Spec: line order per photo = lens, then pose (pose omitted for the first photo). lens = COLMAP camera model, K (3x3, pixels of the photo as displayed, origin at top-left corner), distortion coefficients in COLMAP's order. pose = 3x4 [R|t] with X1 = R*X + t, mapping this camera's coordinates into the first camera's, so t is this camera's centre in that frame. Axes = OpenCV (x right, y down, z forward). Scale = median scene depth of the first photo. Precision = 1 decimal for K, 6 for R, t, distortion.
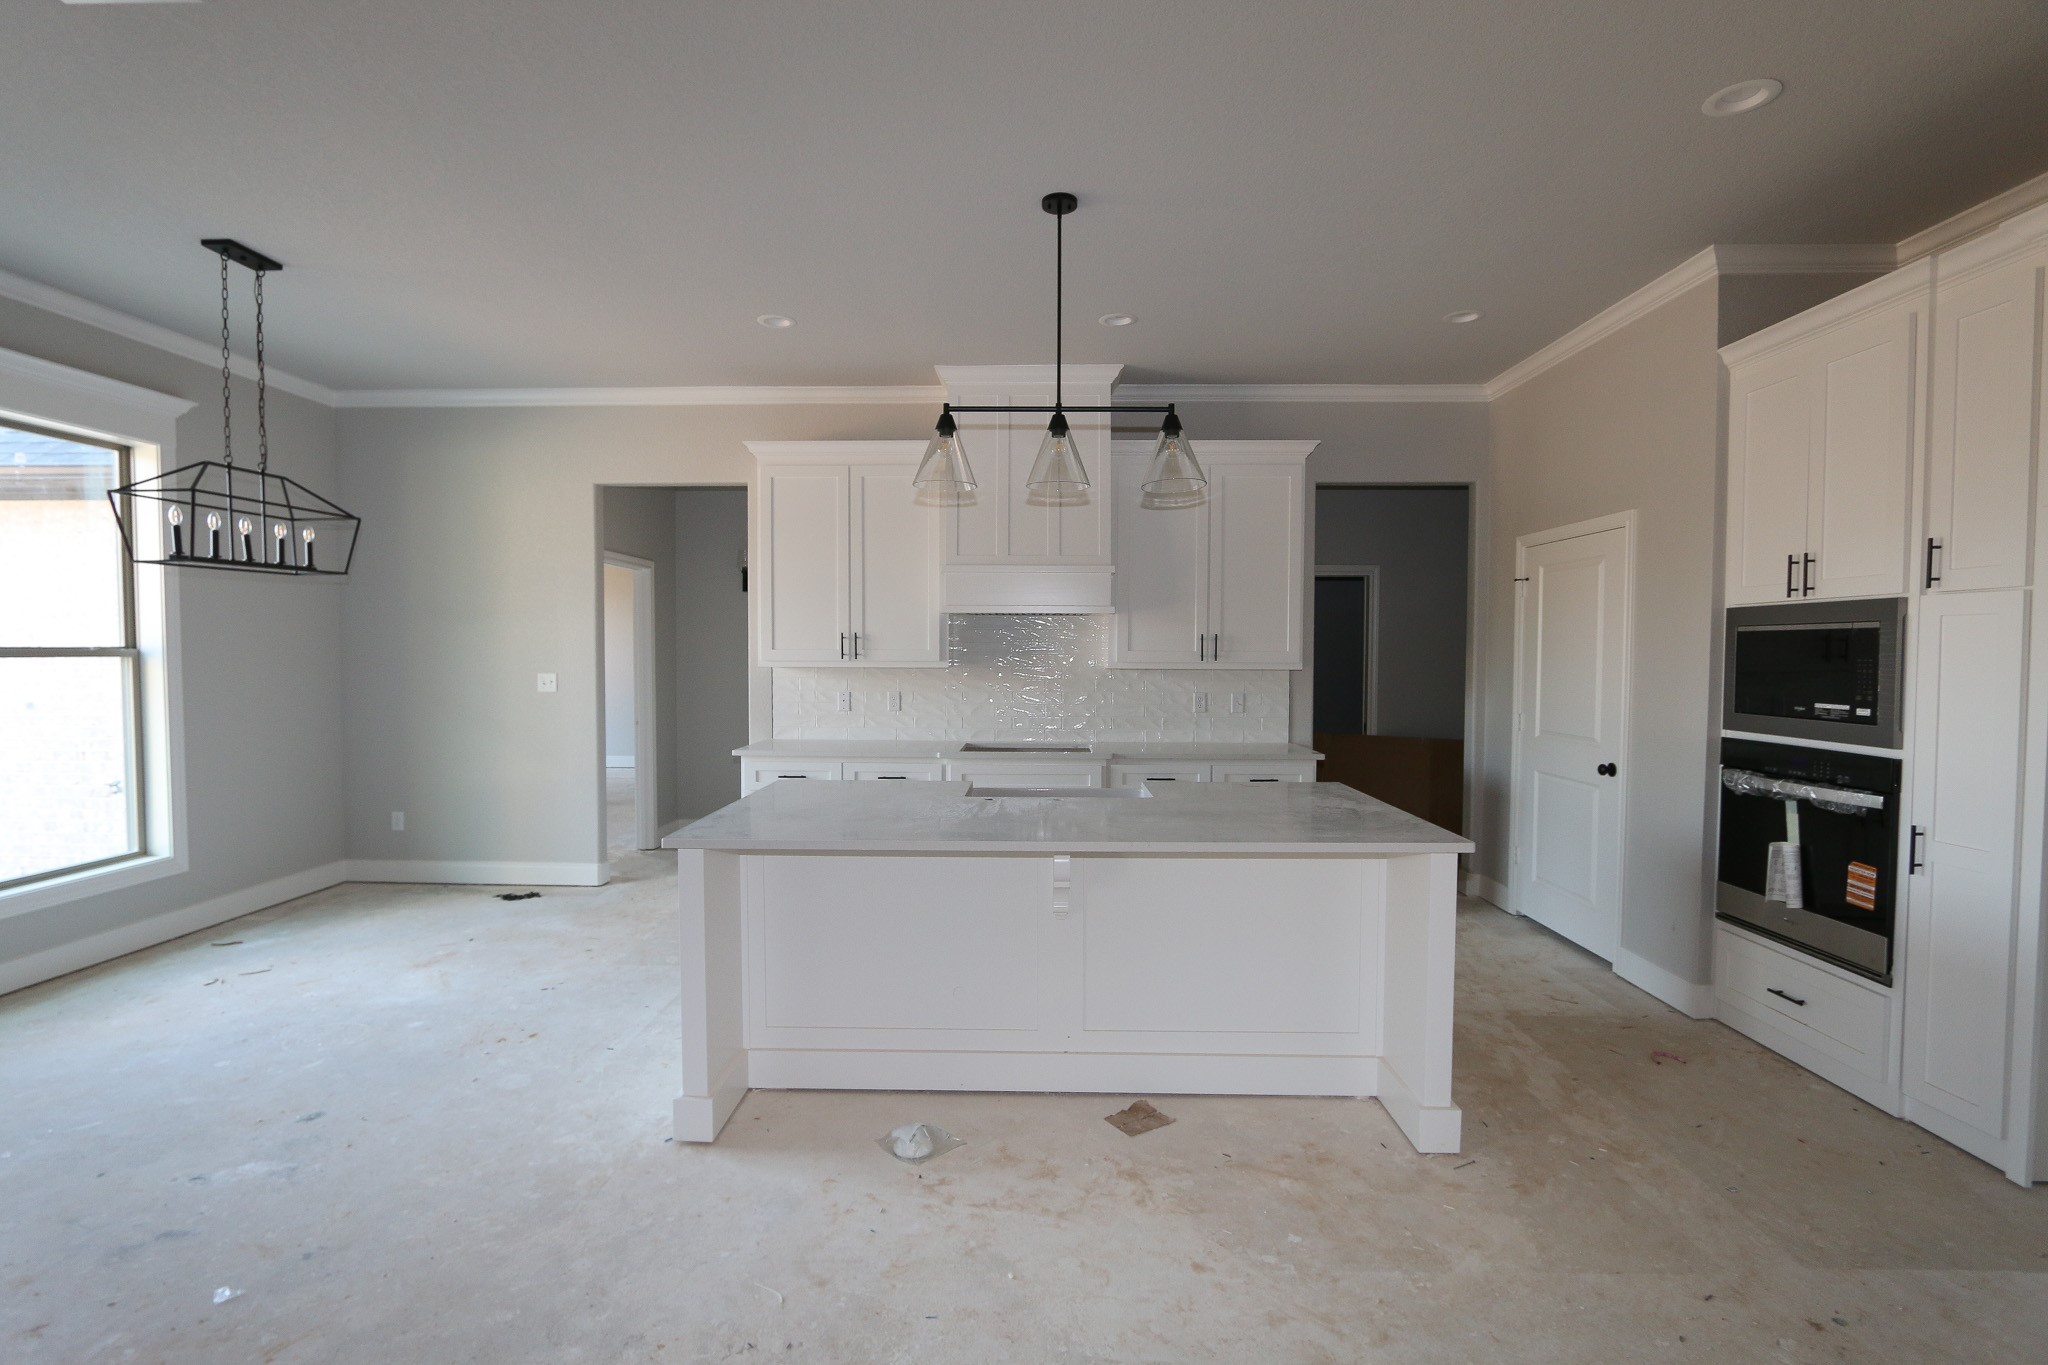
lens RADIAL K [[938.6, 0, 1016.1], [0, 938.6, 686.7], [0, 0, 1]] dist [-0.016887, 0.000851]
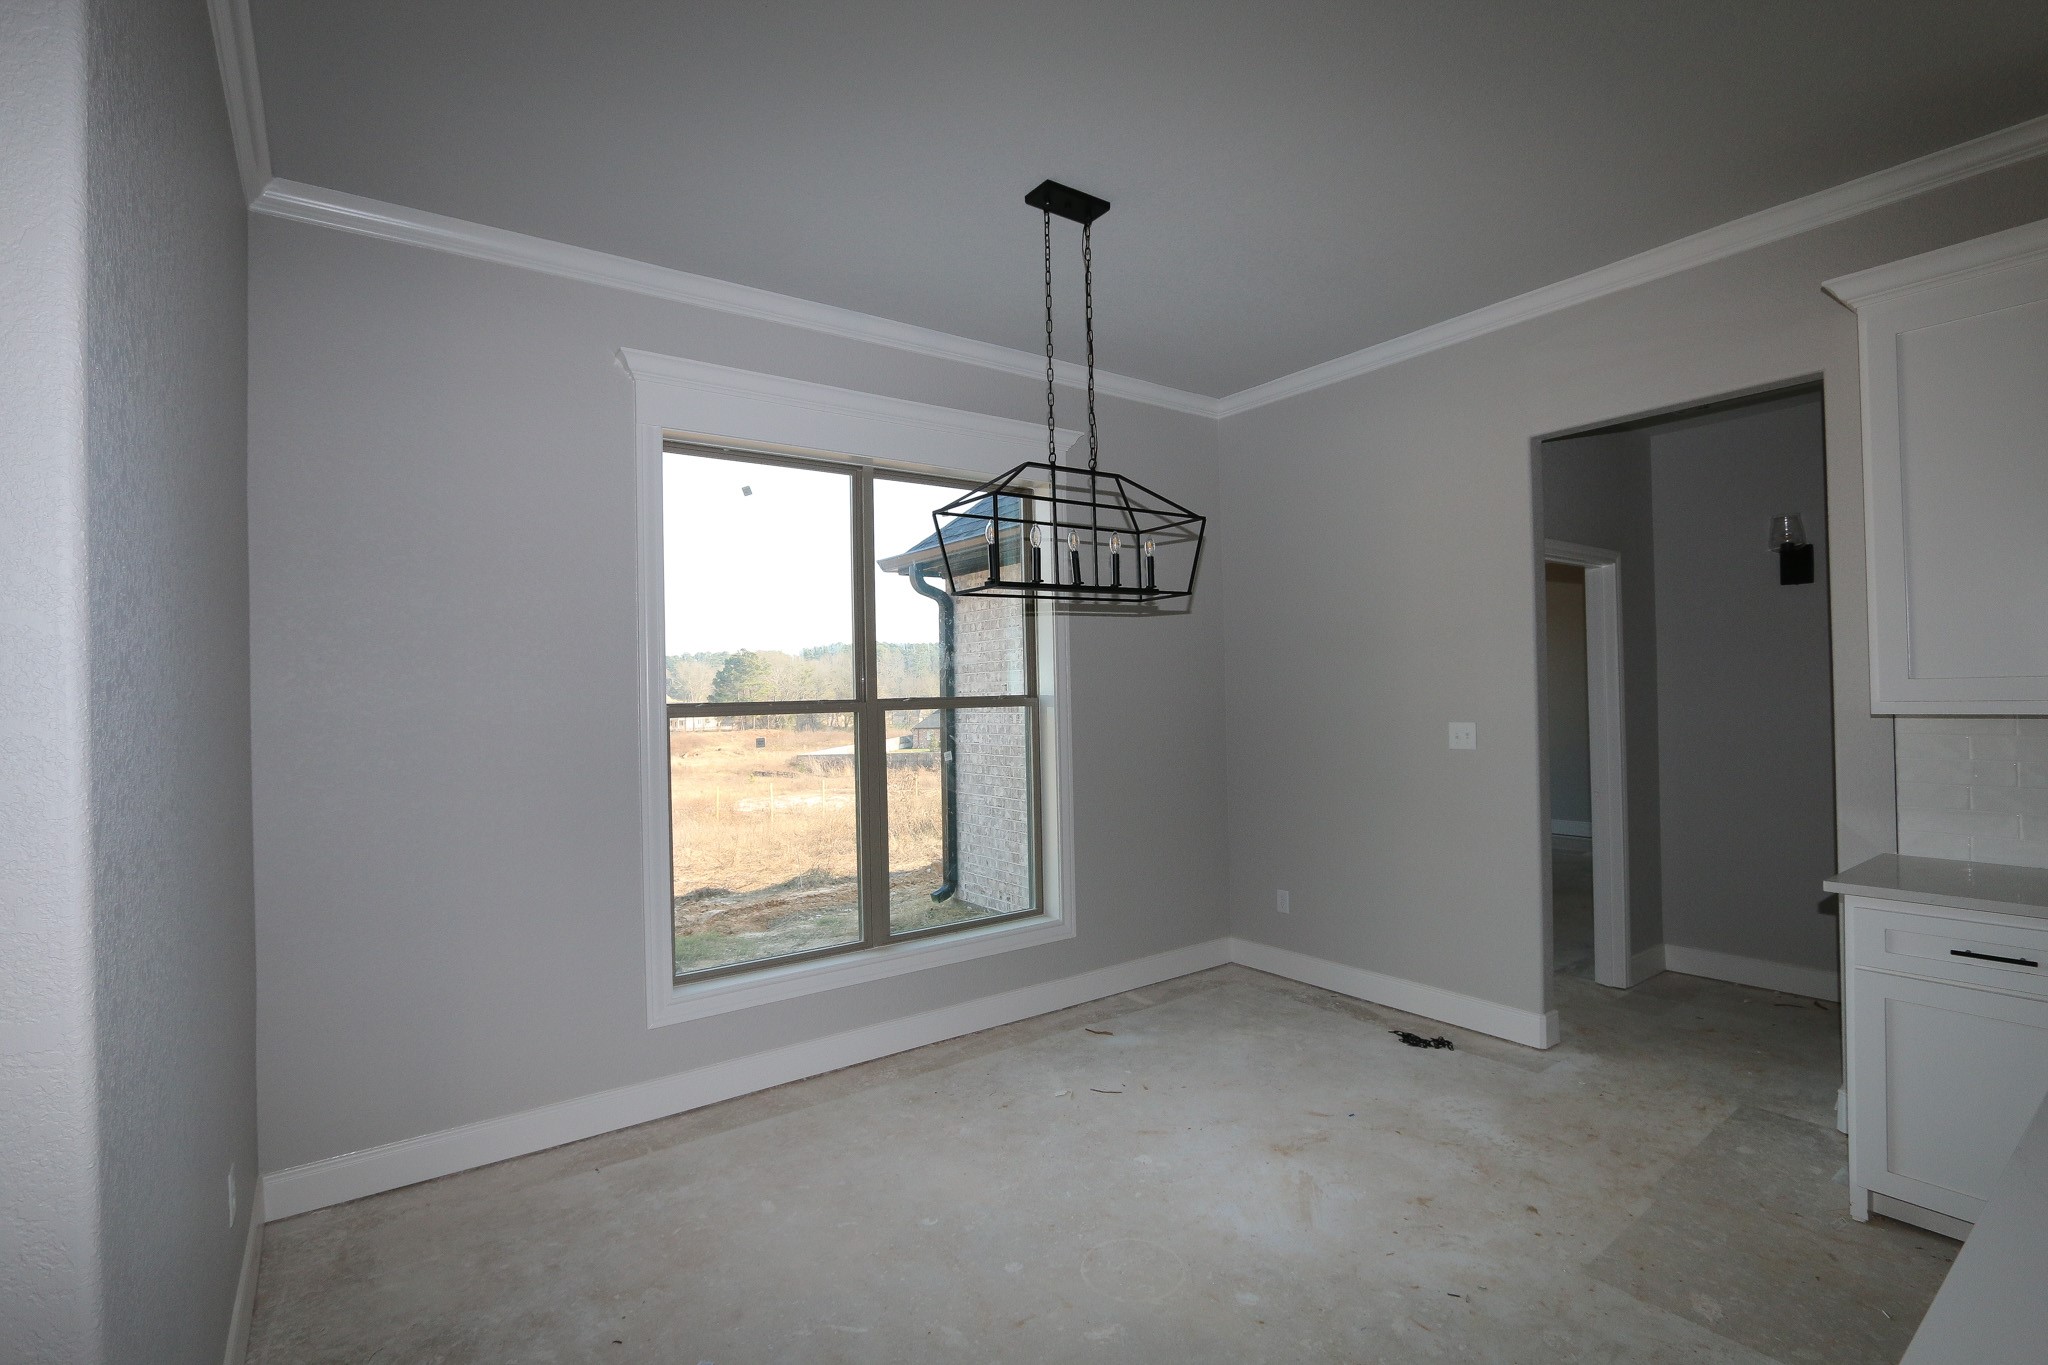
lens RADIAL K [[938.6, 0, 1016.1], [0, 938.6, 686.7], [0, 0, 1]] dist [-0.016887, 0.000851]
pose [[0.609221, -0.023850, -0.792642, -0.214864], [-0.007758, 0.999321, -0.036031, -0.019043], [0.792962, 0.028100, 0.608622, 0.442510]]
